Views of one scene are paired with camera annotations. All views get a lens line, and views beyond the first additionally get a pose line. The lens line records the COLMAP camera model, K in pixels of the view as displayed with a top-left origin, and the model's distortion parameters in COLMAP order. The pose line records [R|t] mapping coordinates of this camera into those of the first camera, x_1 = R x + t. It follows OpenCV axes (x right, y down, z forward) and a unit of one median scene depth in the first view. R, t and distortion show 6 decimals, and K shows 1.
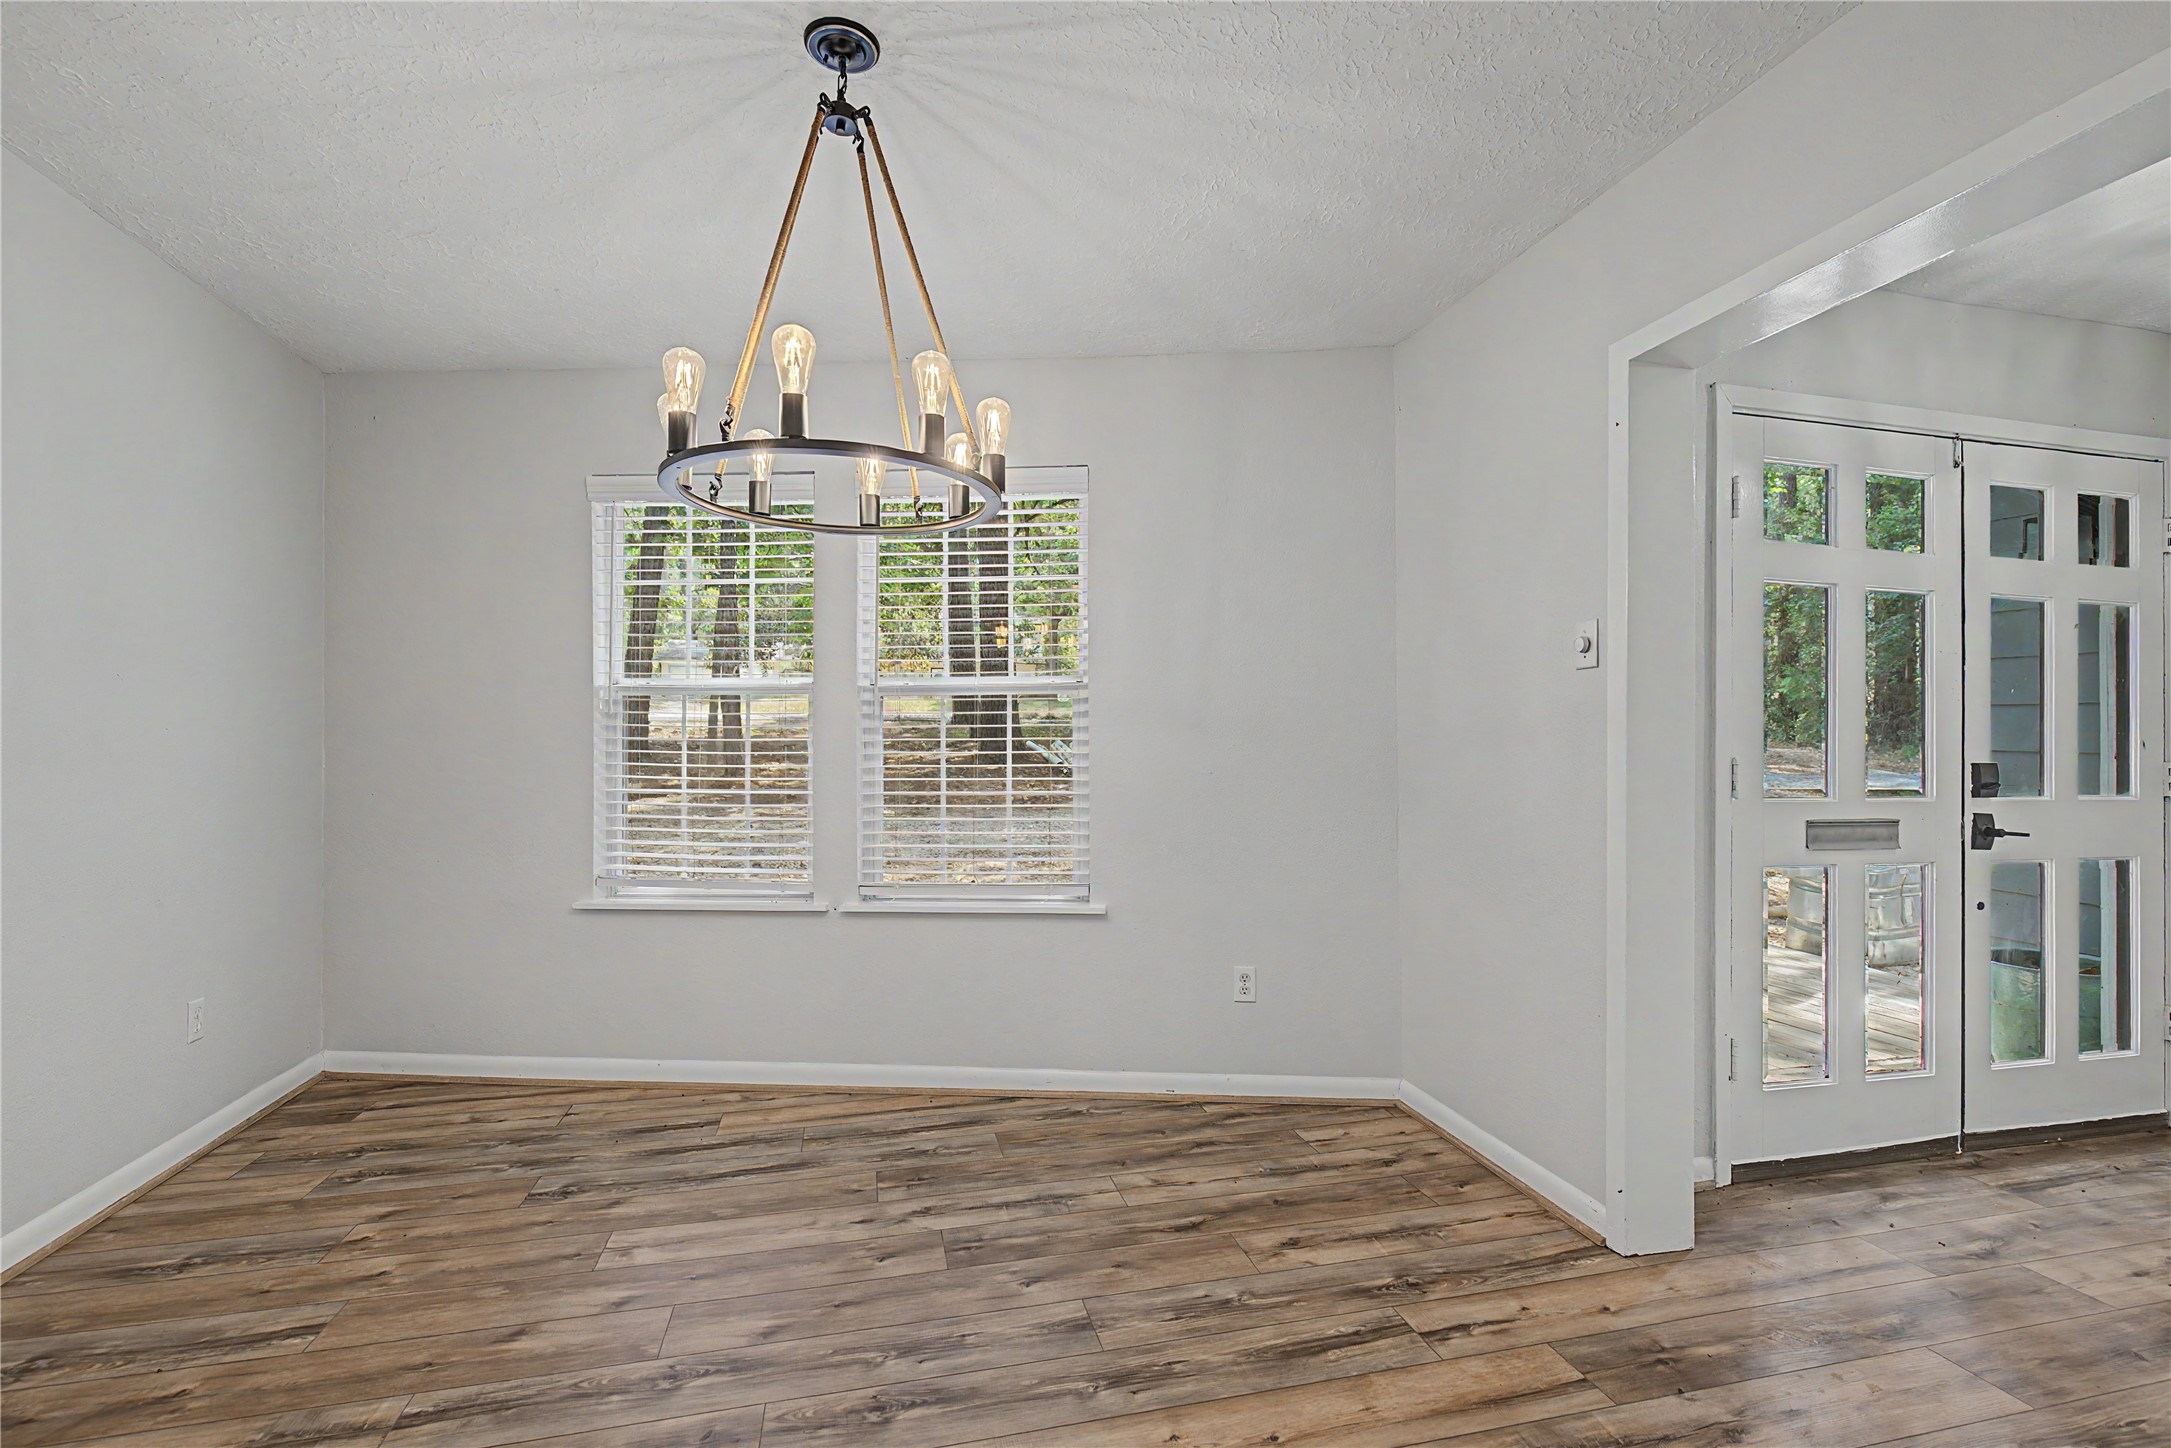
lens RADIAL K [[987.0, 0, 1091.5], [0, 987.0, 734.9], [0, 0, 1]] dist [-0.001065, 0.000237]
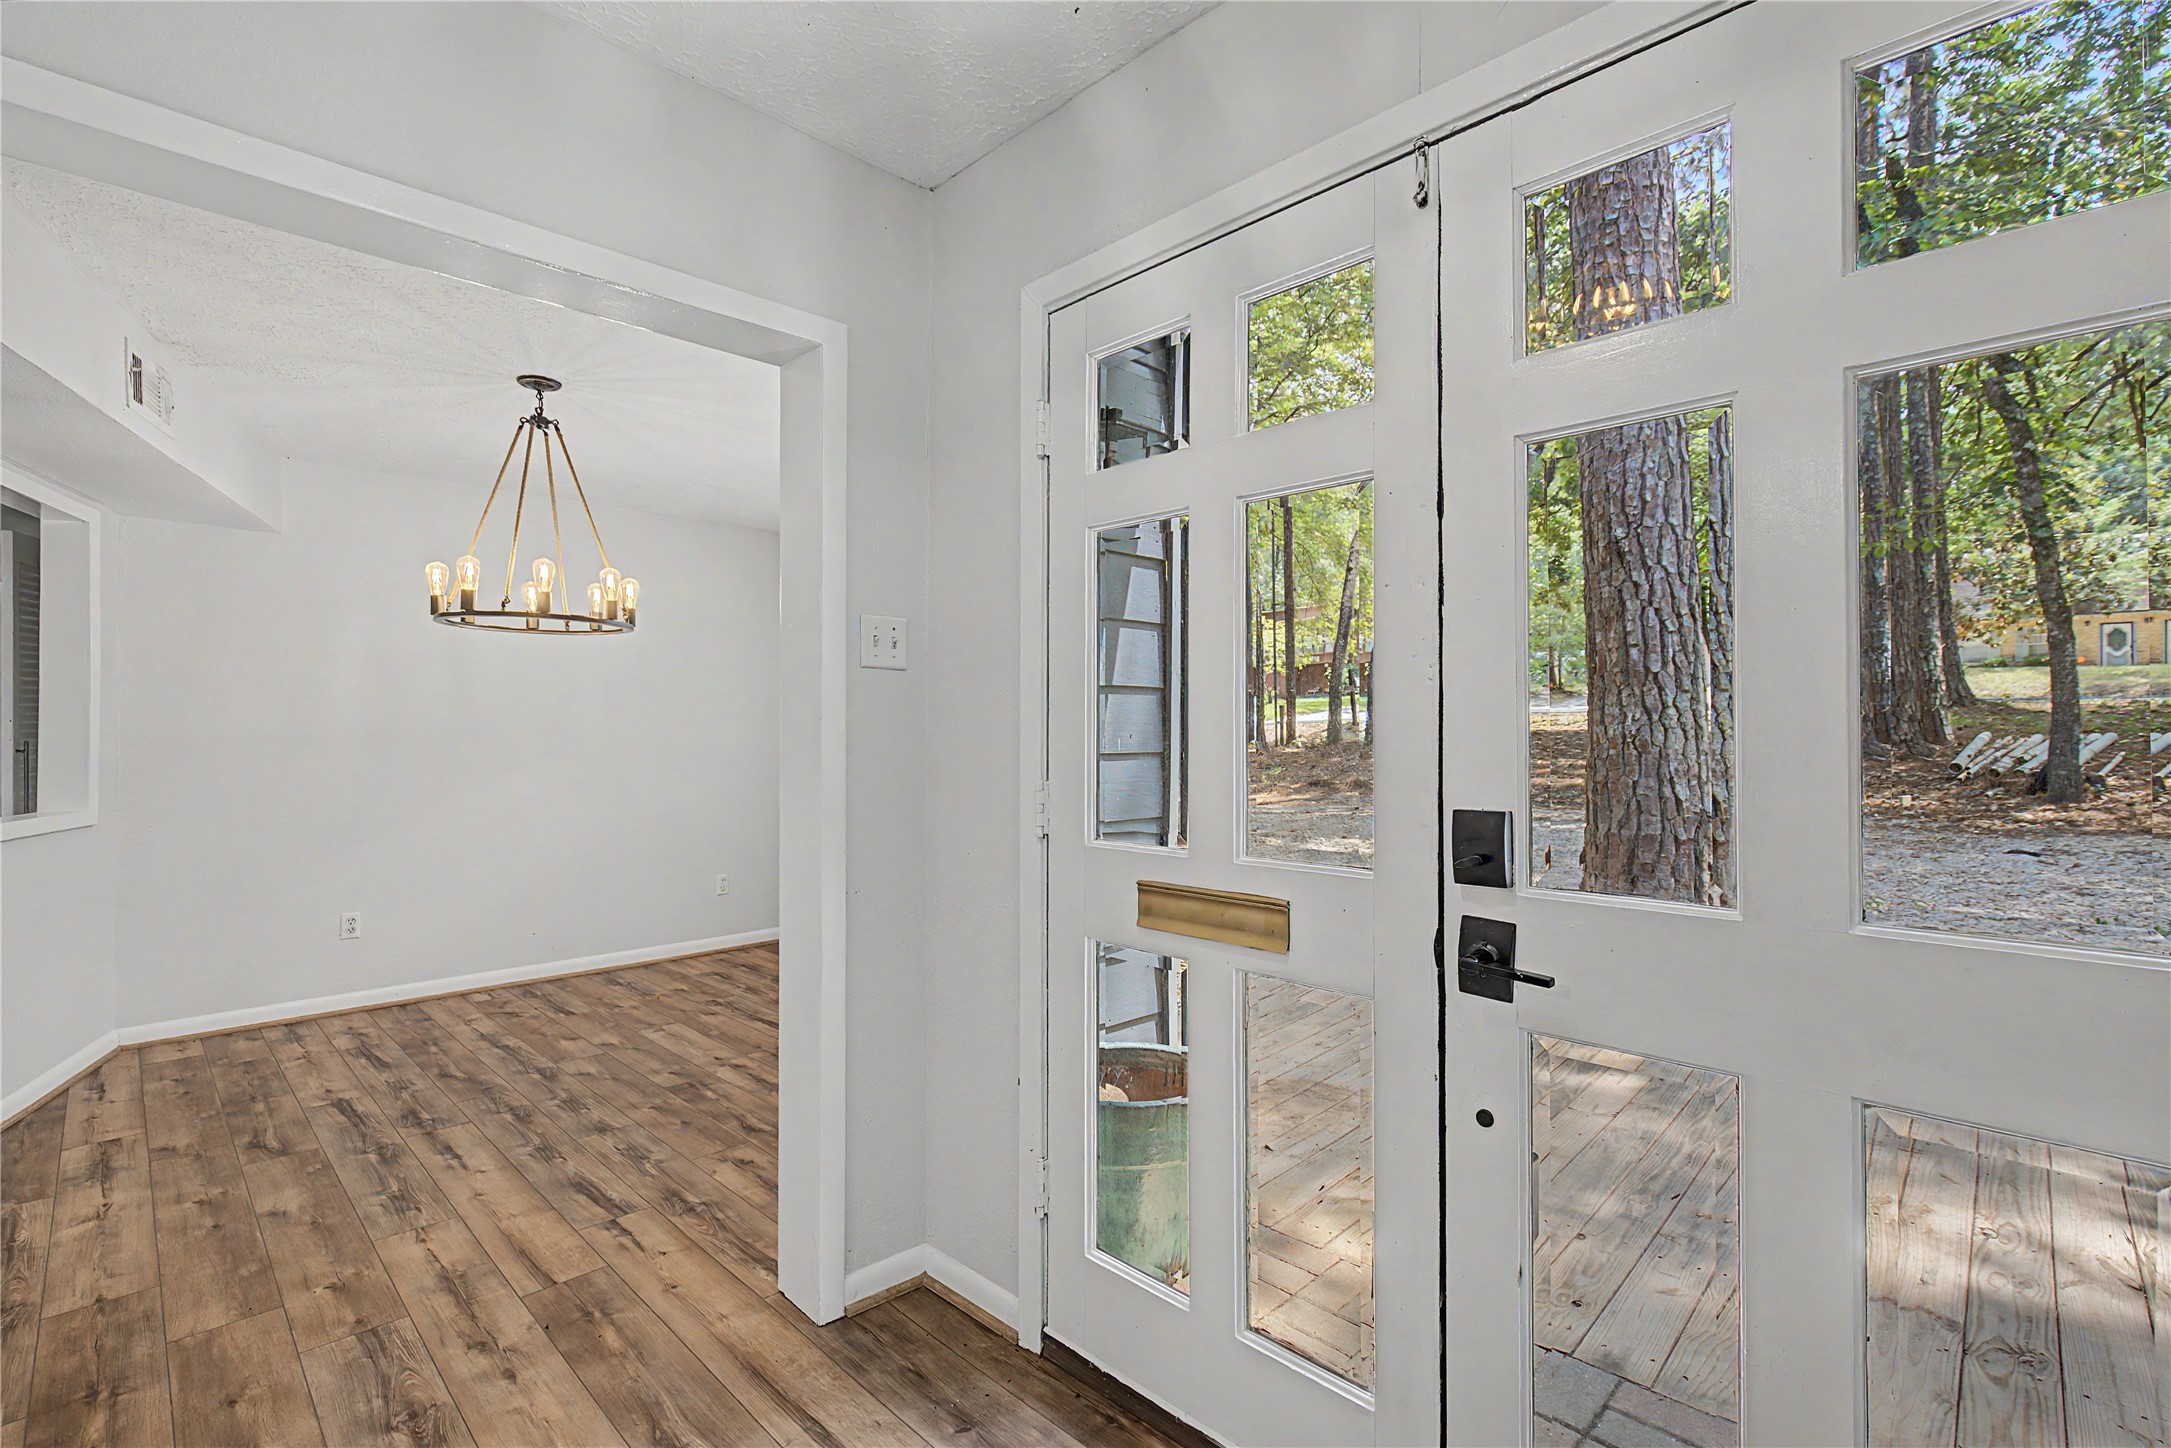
lens RADIAL K [[987.0, 0, 1085.7], [0, 987.0, 726.5], [0, 0, 1]] dist [-0.001065, 0.000237]
pose [[0.515592, -0.011837, -0.856752, 1.538609], [0.010426, 0.999917, -0.007541, -0.013282], [0.856771, -0.005044, 0.515673, 0.763863]]
